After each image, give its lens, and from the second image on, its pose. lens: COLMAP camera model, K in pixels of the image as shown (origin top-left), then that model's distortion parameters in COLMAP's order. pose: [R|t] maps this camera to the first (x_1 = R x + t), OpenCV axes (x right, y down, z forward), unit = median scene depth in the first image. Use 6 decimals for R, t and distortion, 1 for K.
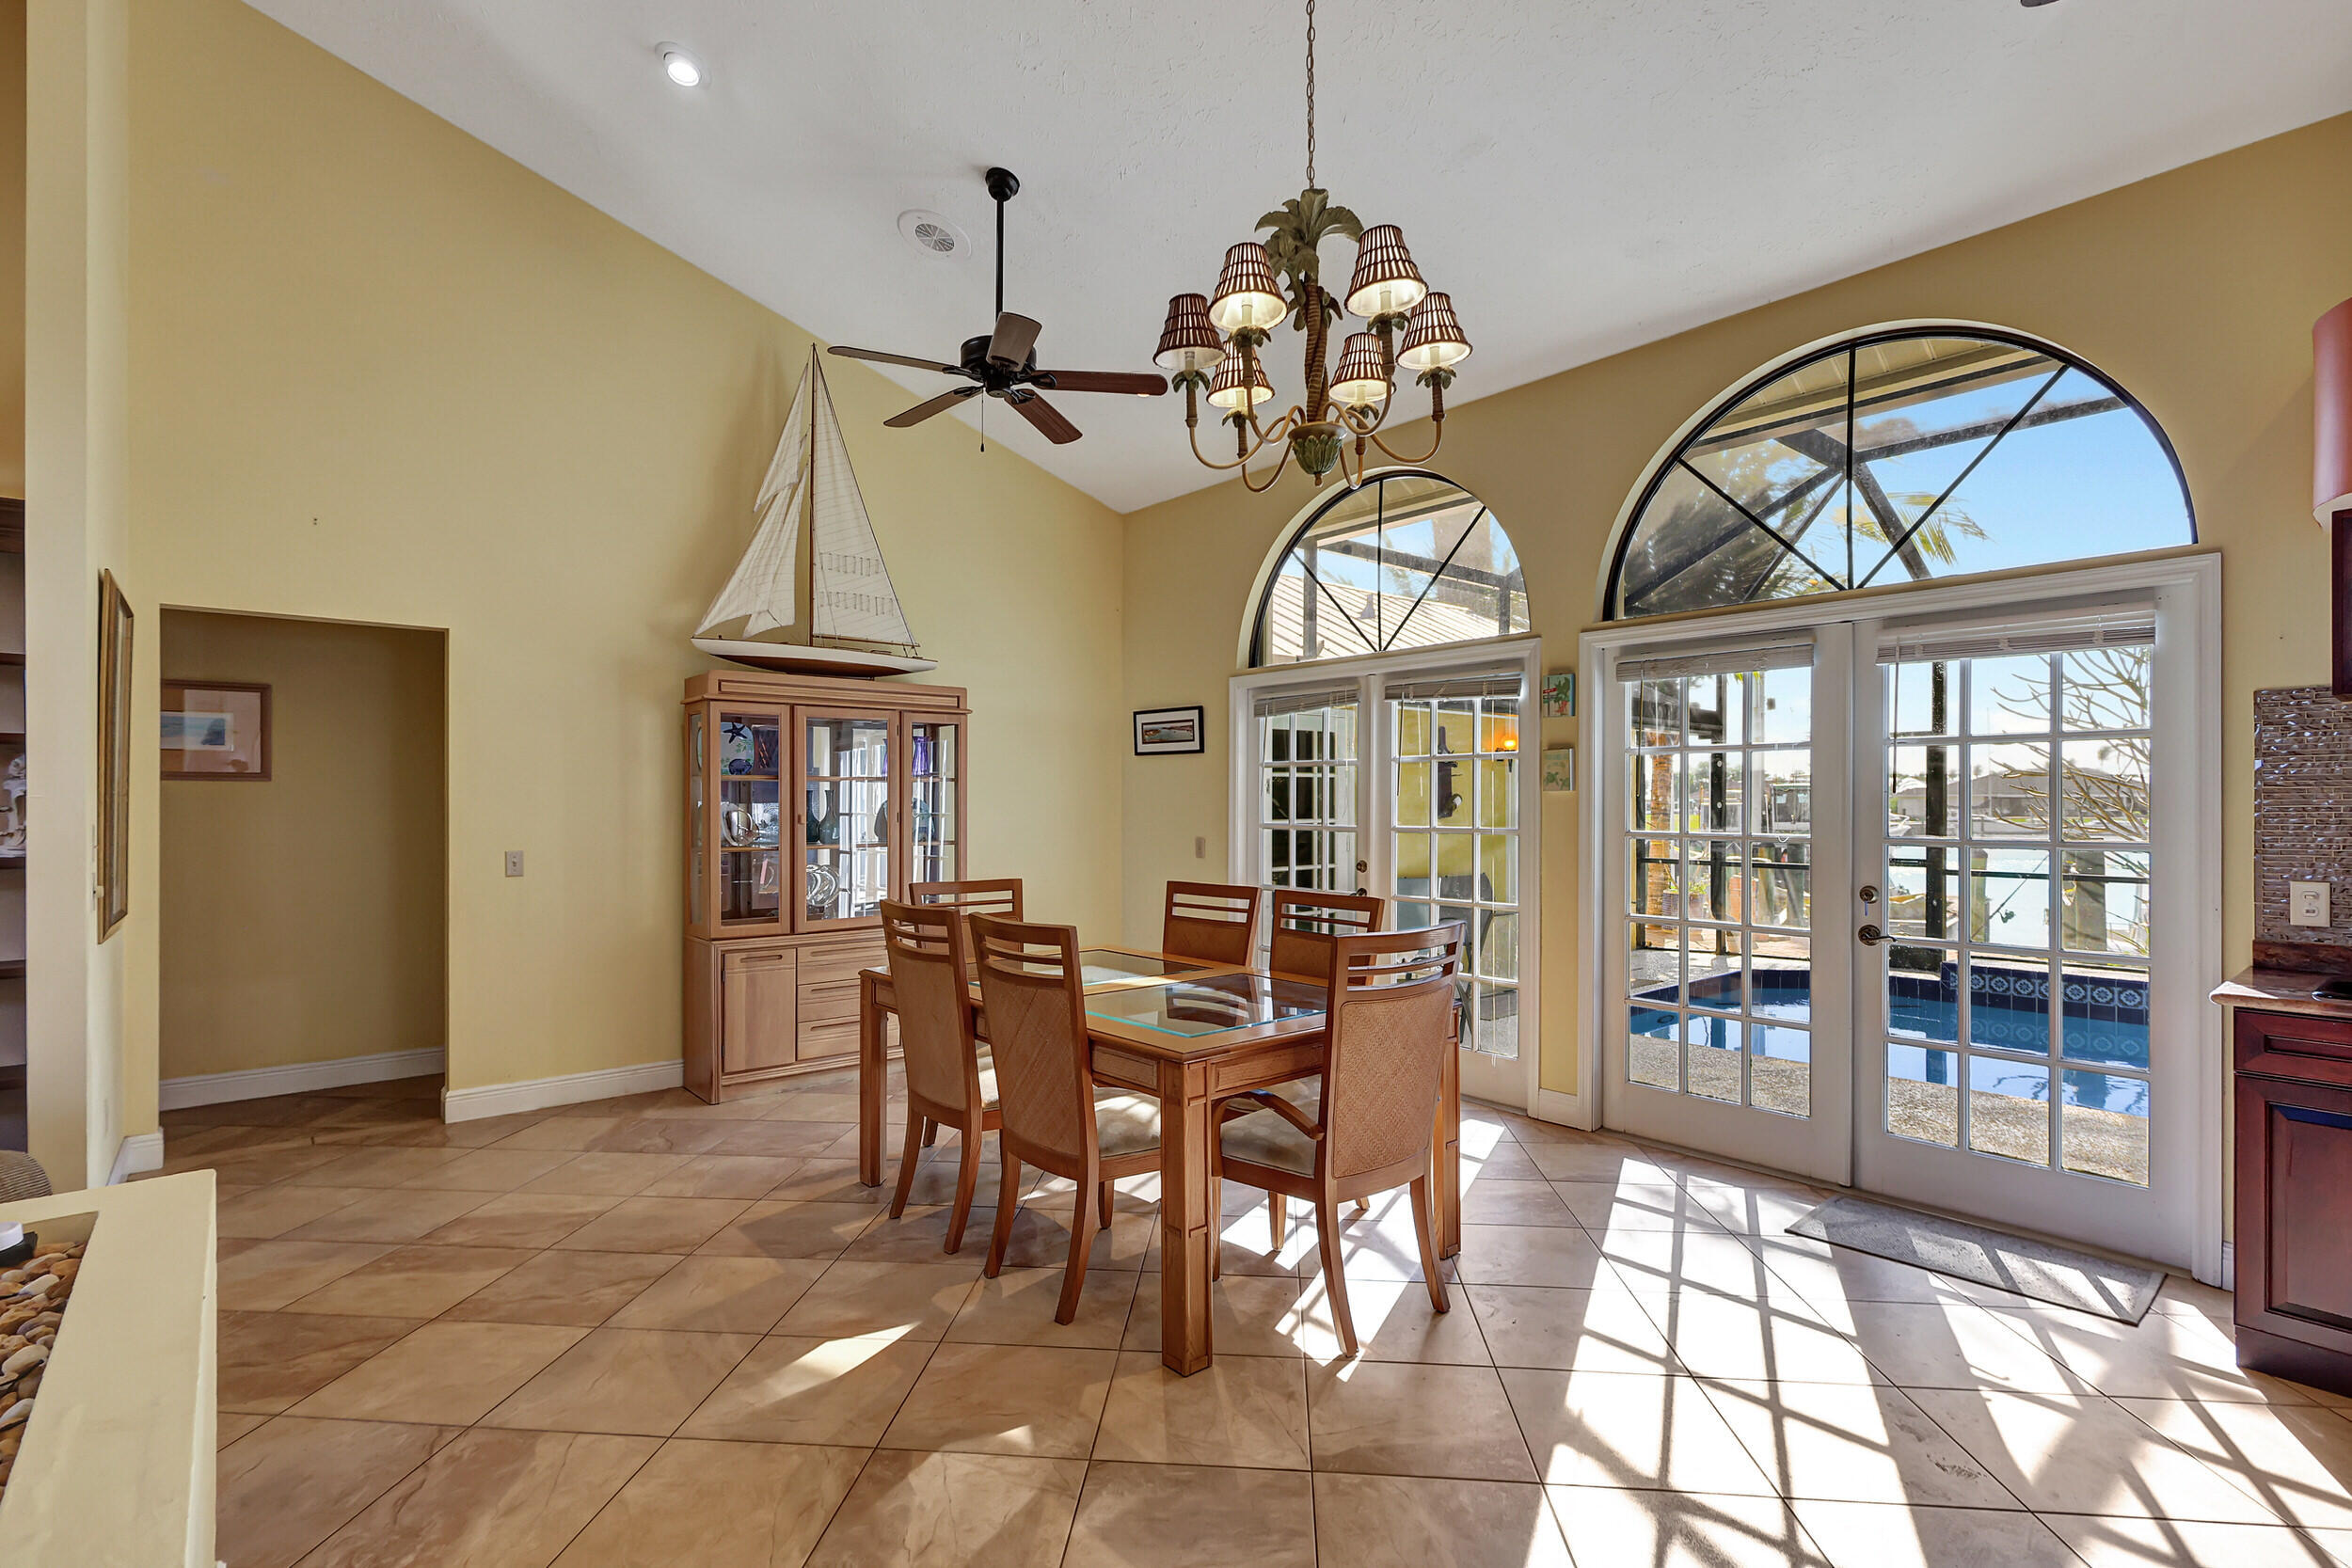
lens RADIAL K [[1109.3, 0, 1161.5], [0, 1109.3, 802.4], [0, 0, 1]] dist [-0.002931, 0.002147]
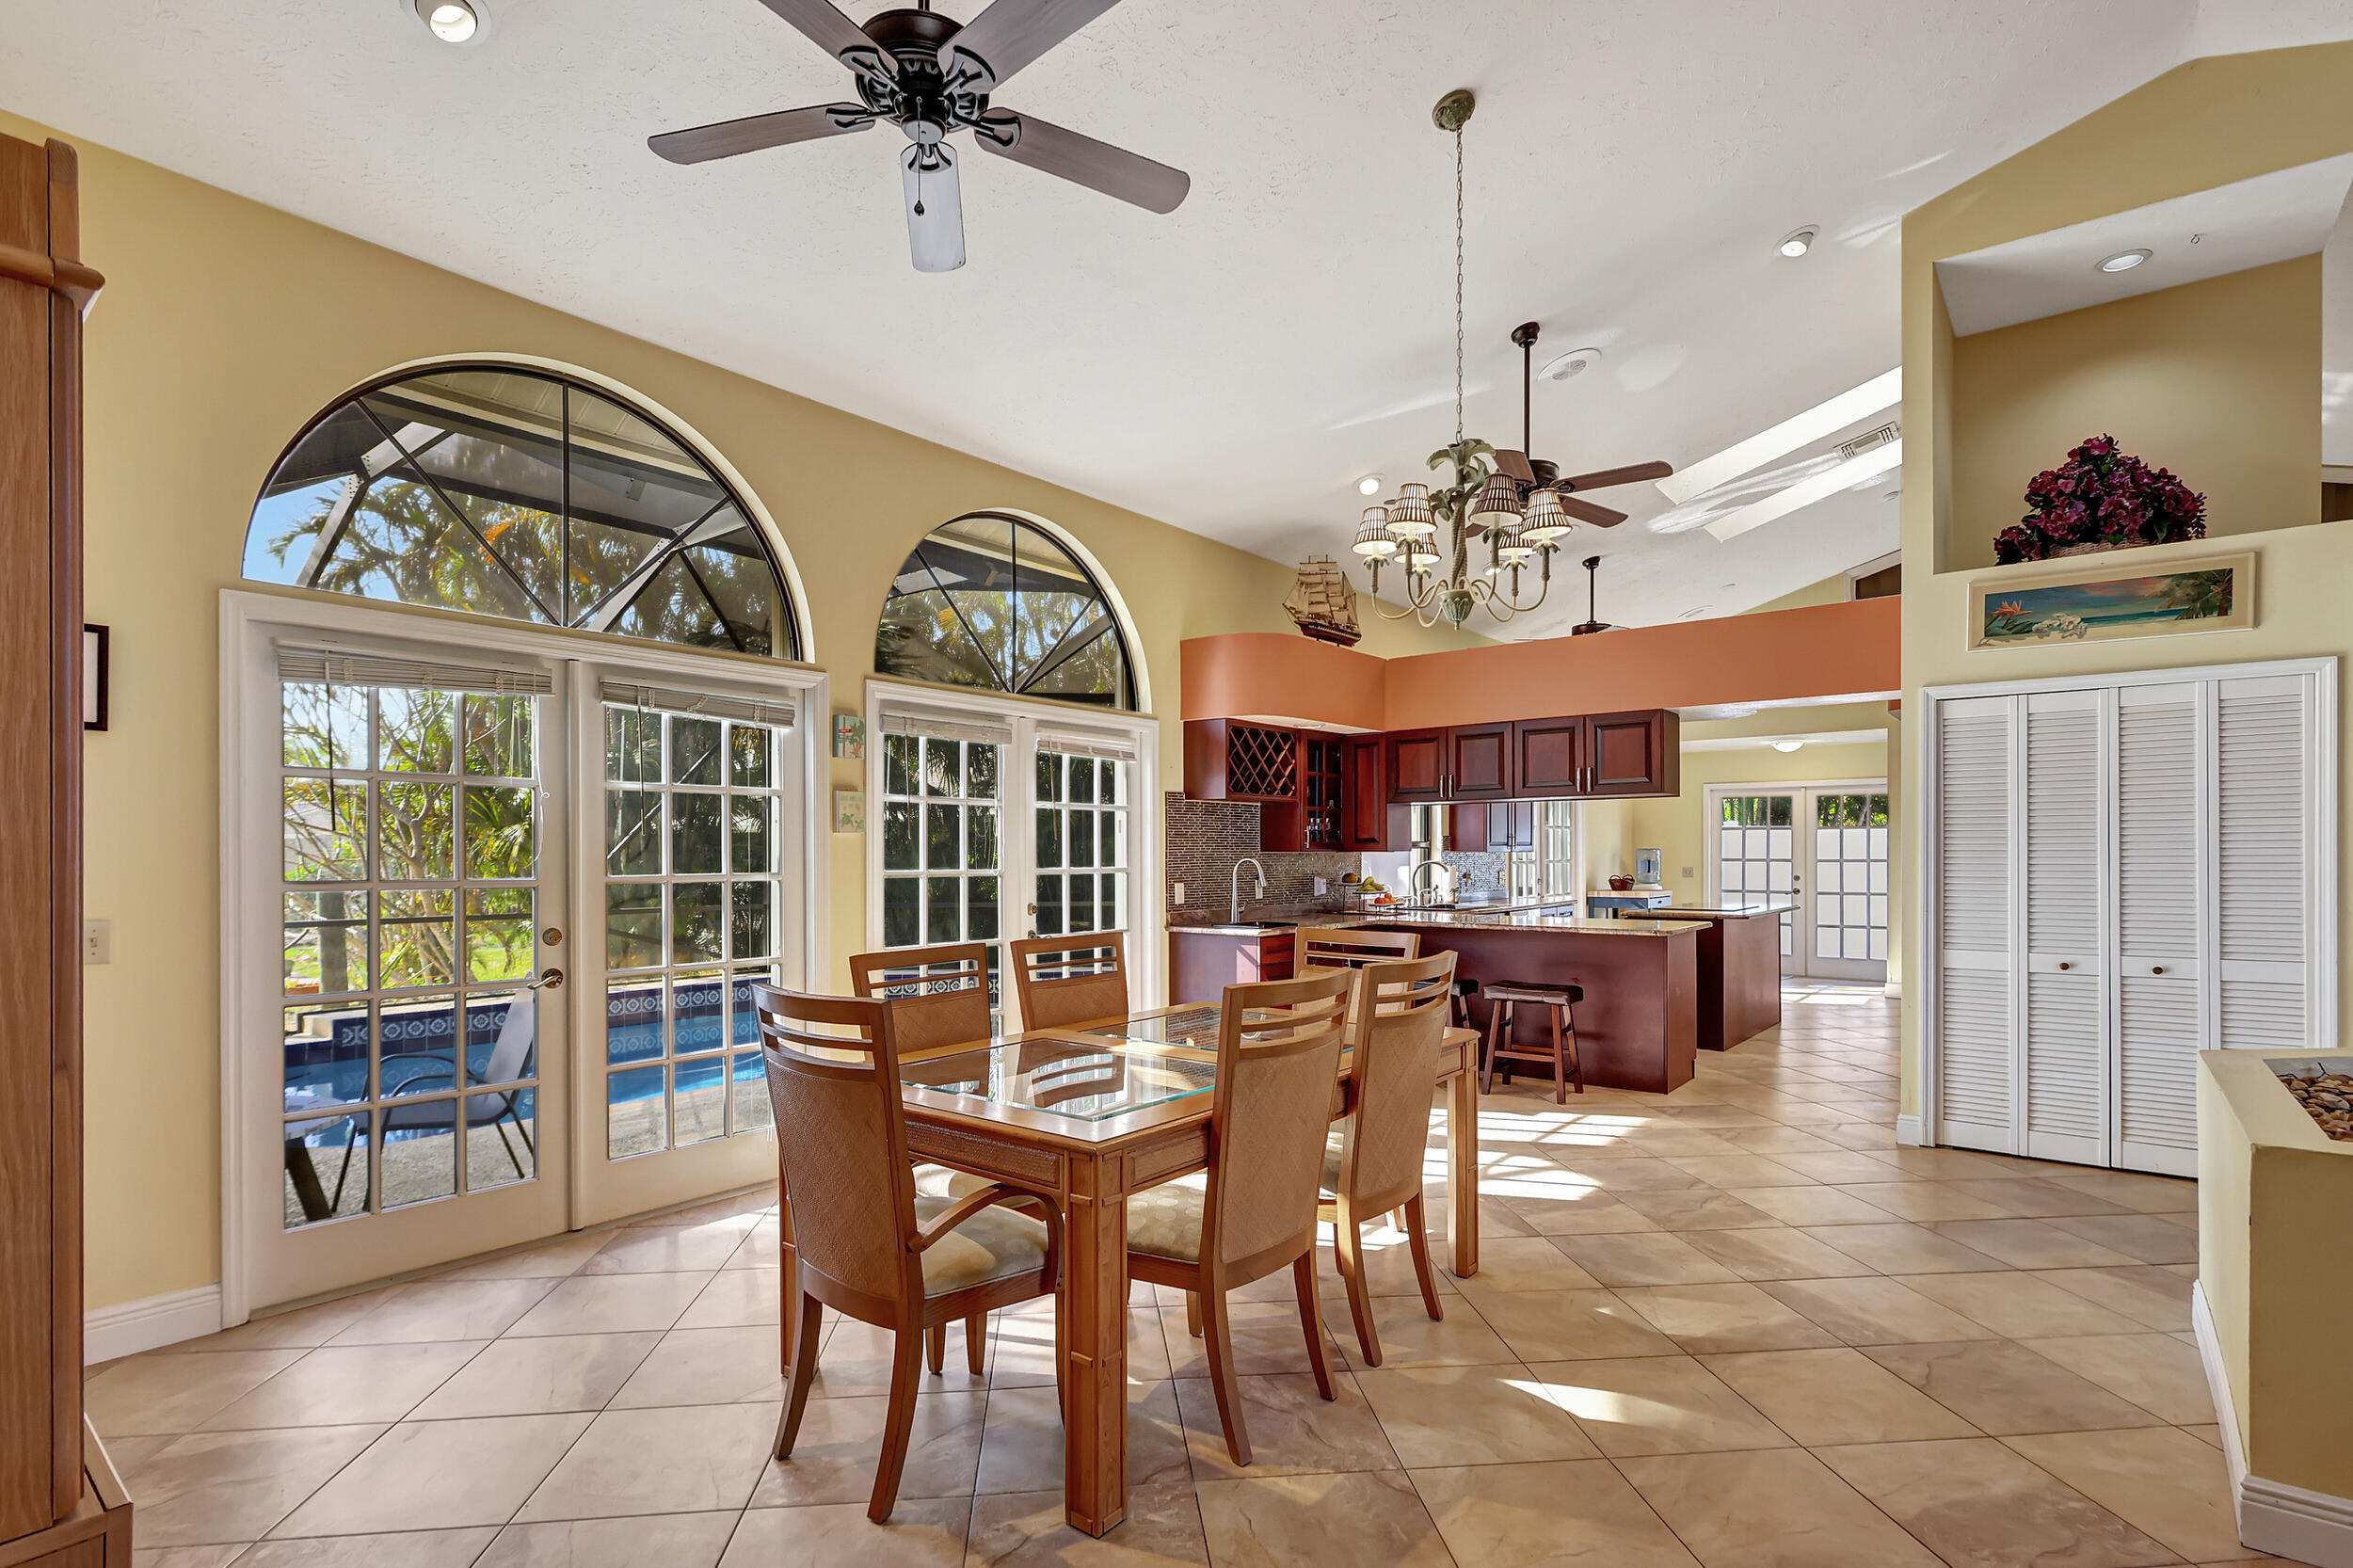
lens RADIAL K [[1109.9, 0, 1206.7], [0, 1109.9, 851.9], [0, 0, 1]] dist [-0.002931, 0.002147]
pose [[-0.207008, 0.000296, 0.978339, -0.799897], [0.001317, 0.999999, -0.000024, 0.008460], [-0.978338, 0.001283, -0.207008, 1.046538]]
